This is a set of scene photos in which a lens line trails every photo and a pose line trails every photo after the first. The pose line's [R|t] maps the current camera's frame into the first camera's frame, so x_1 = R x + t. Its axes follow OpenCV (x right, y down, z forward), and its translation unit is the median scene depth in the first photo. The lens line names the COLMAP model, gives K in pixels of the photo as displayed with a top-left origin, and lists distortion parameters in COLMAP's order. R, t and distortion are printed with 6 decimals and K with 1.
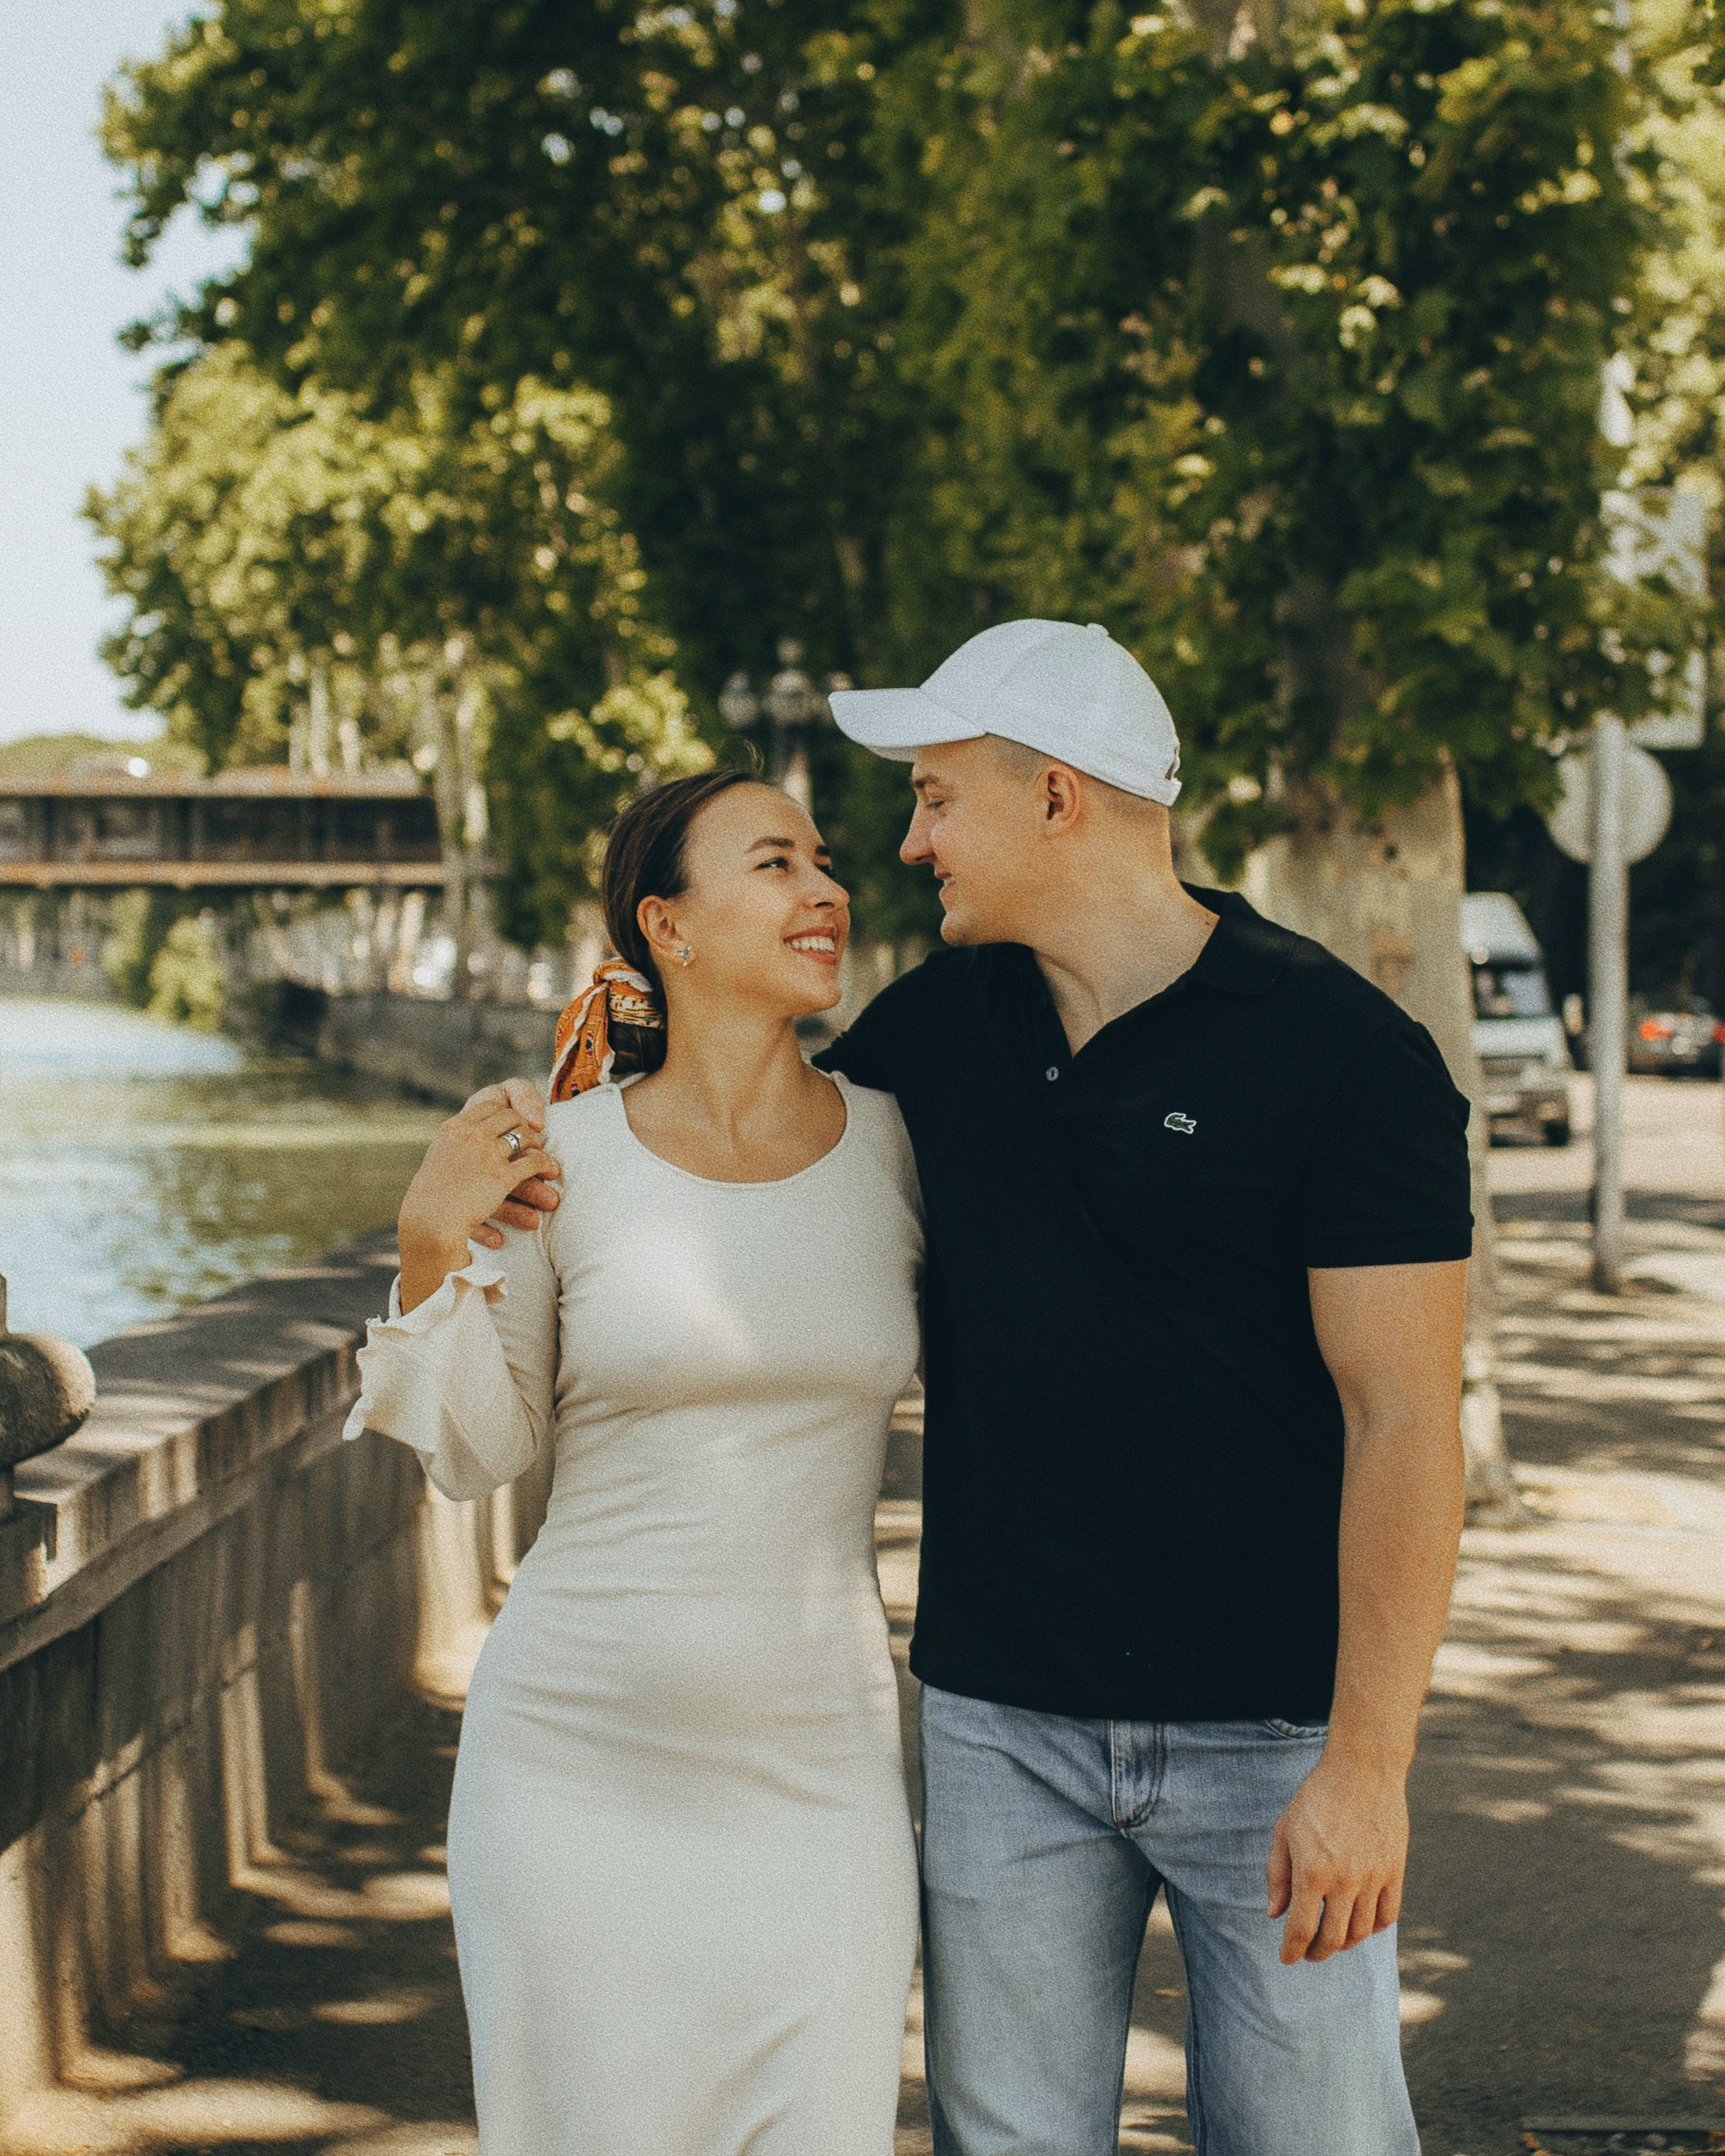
lens RADIAL K [[4453.0, 0, 1004.0], [0, 4453.0, 980.5], [0, 0, 1]] dist [0.051703, 0.077789]
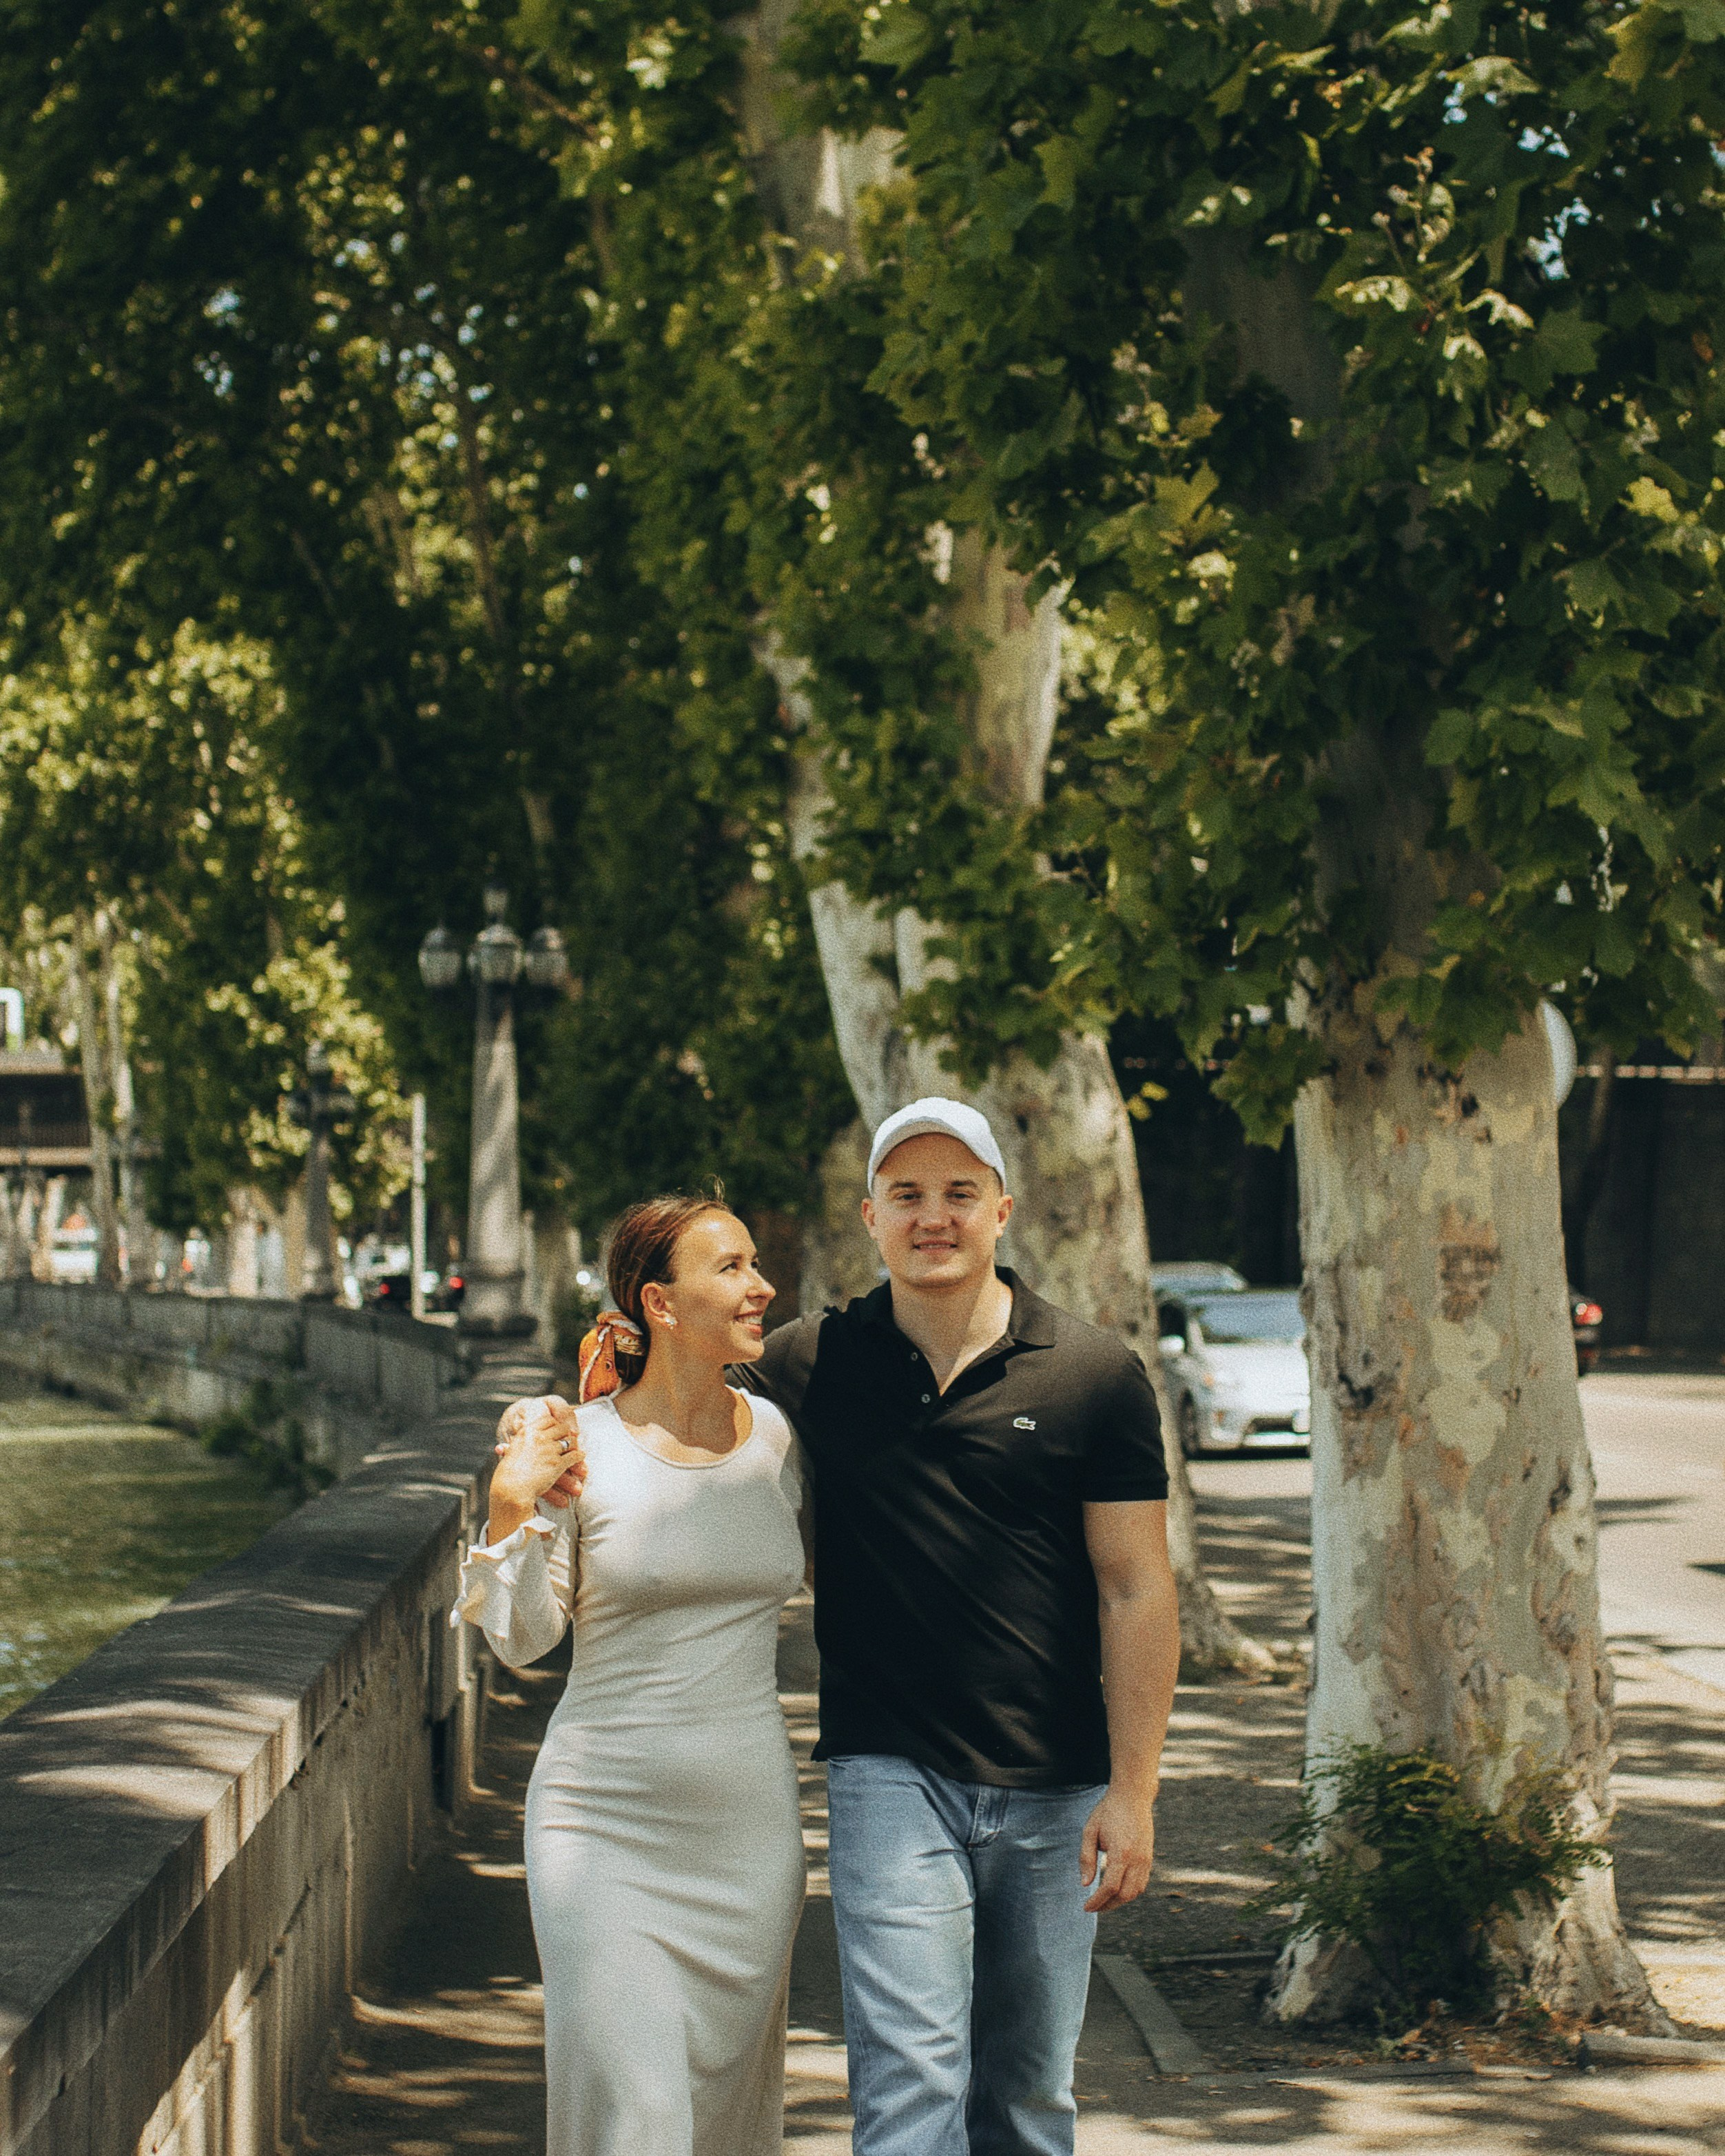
lens RADIAL K [[4181.6, 0, 862.5], [0, 4181.6, 1078.0], [0, 0, 1]] dist [0.091818, 0.045906]
pose [[0.998161, -0.002847, 0.060549, -0.018085], [0.005432, 0.999078, -0.042577, -0.001697], [-0.060372, 0.042828, 0.997257, 0.113434]]
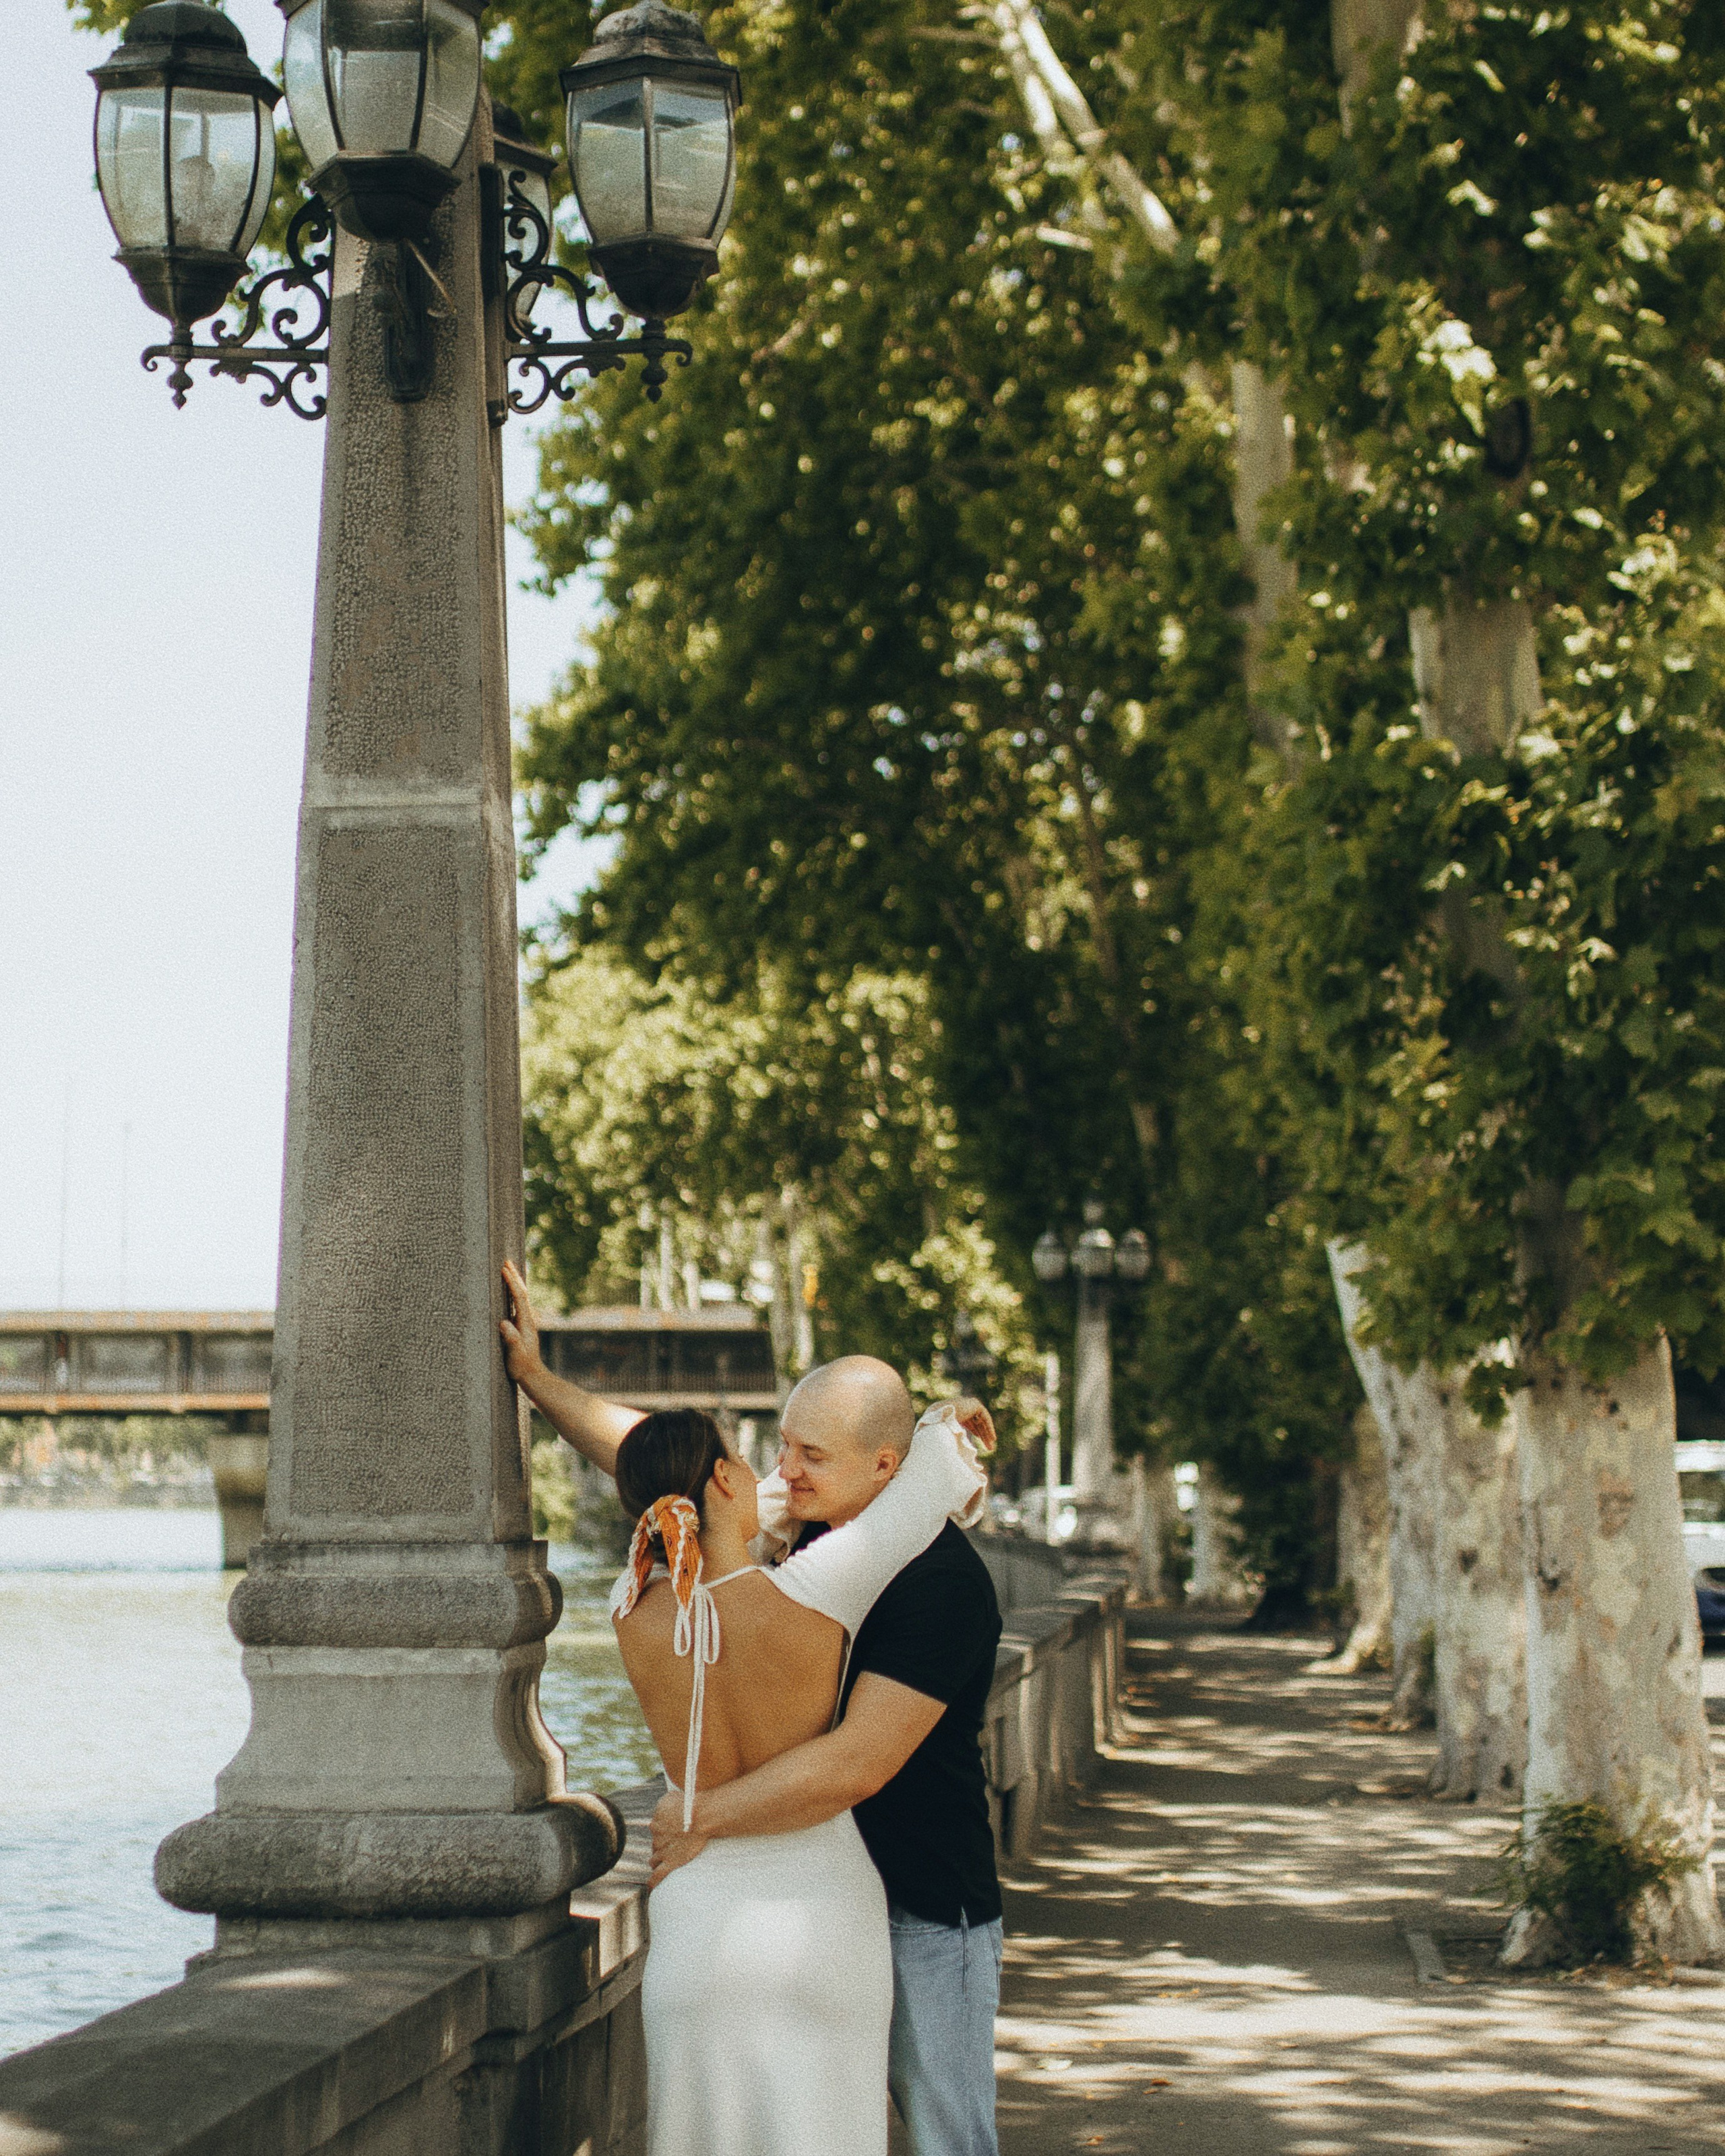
lens RADIAL K [[4181.6, 0, 862.5], [0, 4181.6, 1078.0], [0, 0, 1]] dist [0.091818, 0.045906]
pose [[0.995077, -0.008896, -0.098703, -0.000542], [-0.000816, 0.995193, -0.097928, -0.002186], [0.099099, 0.097526, 0.990287, -0.049155]]
